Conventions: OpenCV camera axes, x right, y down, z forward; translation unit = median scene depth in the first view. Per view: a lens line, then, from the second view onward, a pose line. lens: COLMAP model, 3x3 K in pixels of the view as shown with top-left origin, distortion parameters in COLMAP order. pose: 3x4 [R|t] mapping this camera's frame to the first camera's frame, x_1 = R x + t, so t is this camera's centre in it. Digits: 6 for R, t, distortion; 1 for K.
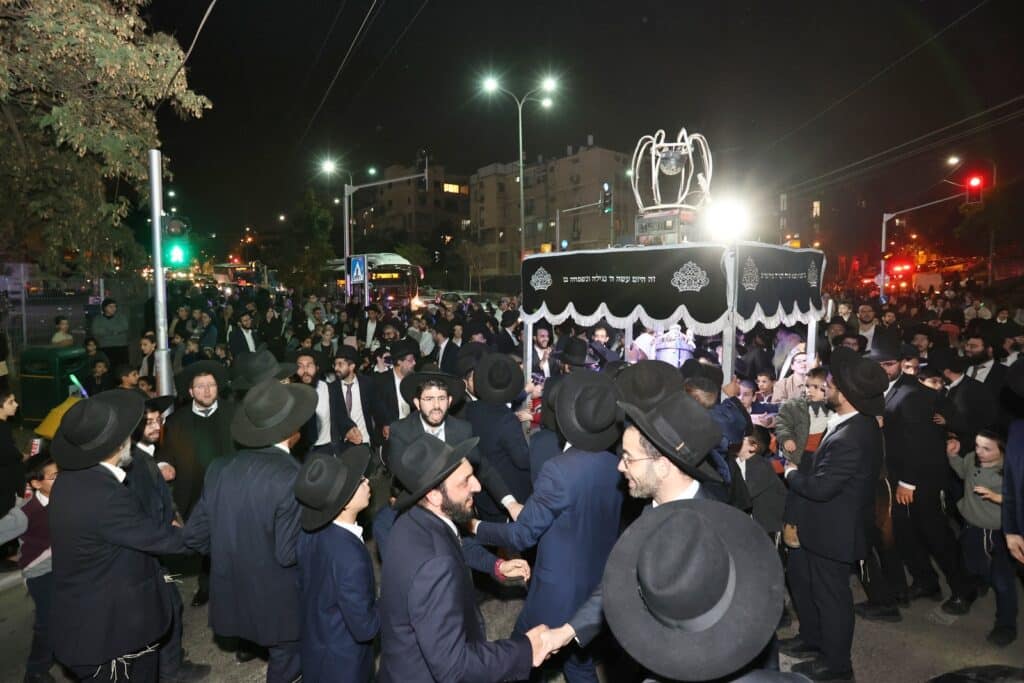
lens RADIAL K [[476.2, 0, 512.0], [0, 476.2, 341.5], [0, 0, 1]] dist [-0.017174, -0.001013]
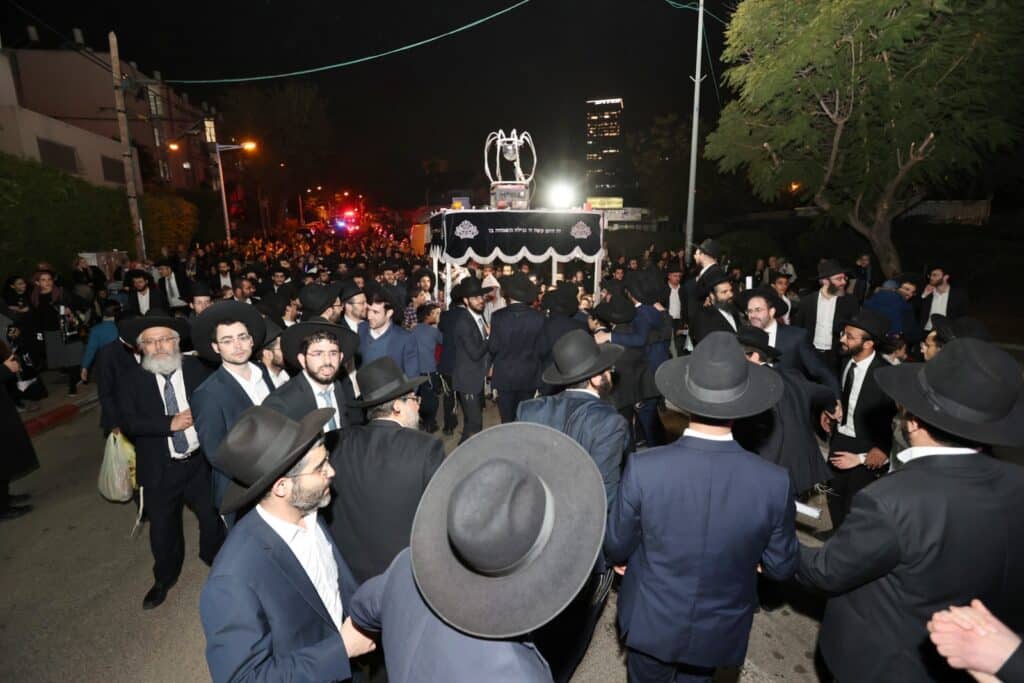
lens RADIAL K [[476.2, 0, 512.0], [0, 476.2, 341.5], [0, 0, 1]] dist [-0.017174, -0.001013]
pose [[0.455654, -0.186514, 0.870398, -1.096086], [0.104881, 0.982241, 0.155575, -0.021536], [-0.883957, 0.020400, 0.467124, 0.300939]]
